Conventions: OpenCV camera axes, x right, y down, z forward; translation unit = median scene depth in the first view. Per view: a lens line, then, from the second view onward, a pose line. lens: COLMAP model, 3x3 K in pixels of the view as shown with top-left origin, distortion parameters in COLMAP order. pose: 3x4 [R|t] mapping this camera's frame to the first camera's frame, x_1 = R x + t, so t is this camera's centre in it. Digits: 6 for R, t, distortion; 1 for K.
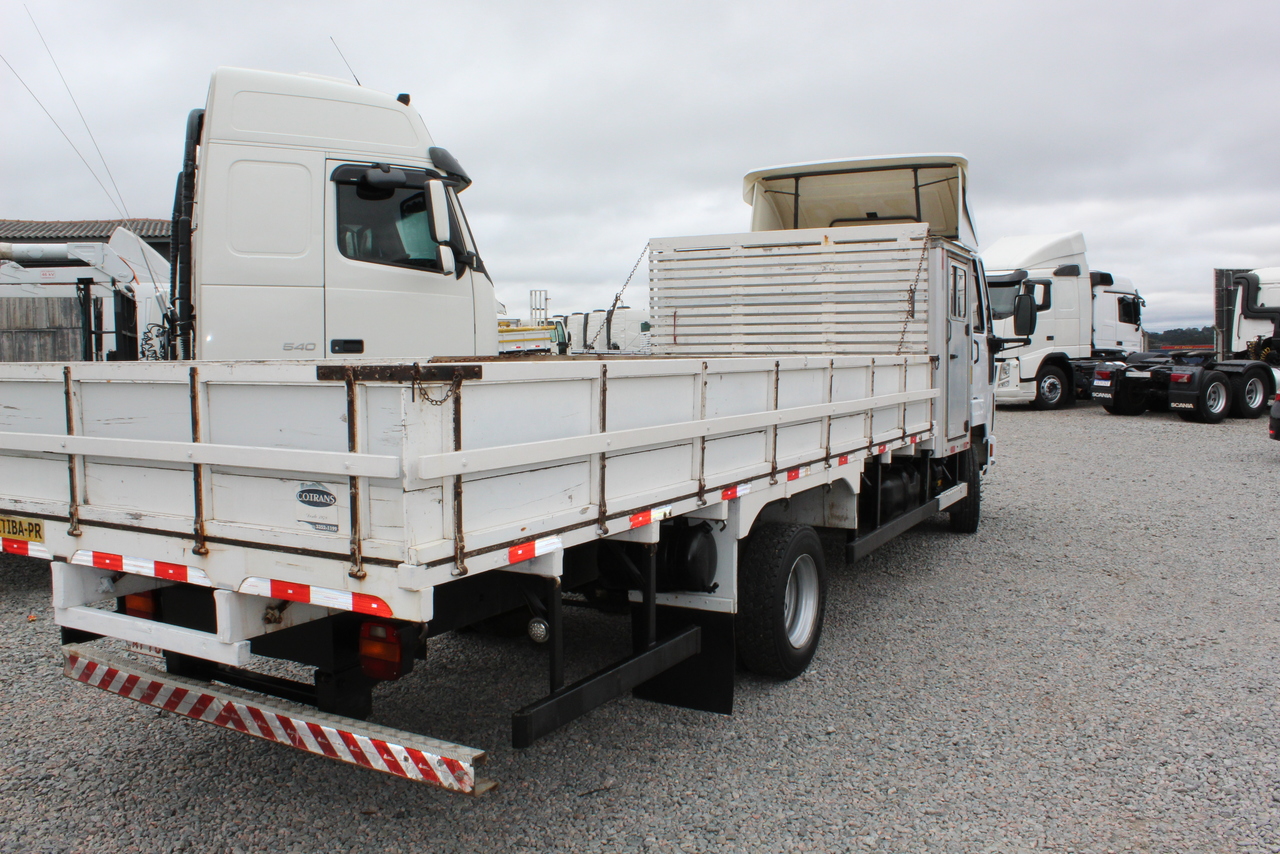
lens RADIAL K [[1065.7, 0, 640.3], [0, 1065.7, 443.3], [0, 0, 1]] dist [-0.124799, 0.014351]
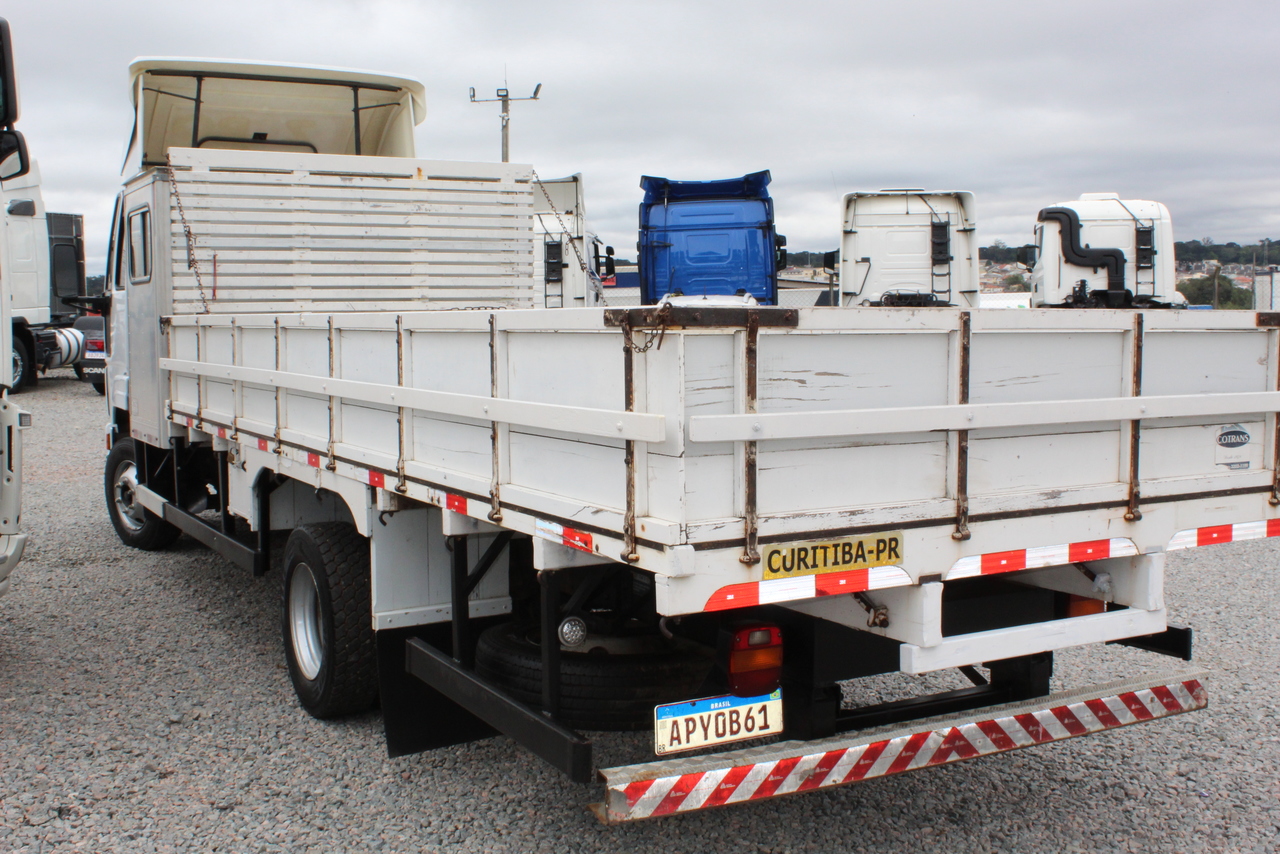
lens RADIAL K [[1411.8, 0, 640.0], [0, 1411.8, 427.0], [0, 0, 1]] dist [-0.002645, -0.373538]
pose [[0.535546, -0.066846, 0.841856, -1.467855], [0.075593, 0.996655, 0.031049, -0.039128], [-0.841116, 0.047010, 0.538808, 0.613931]]
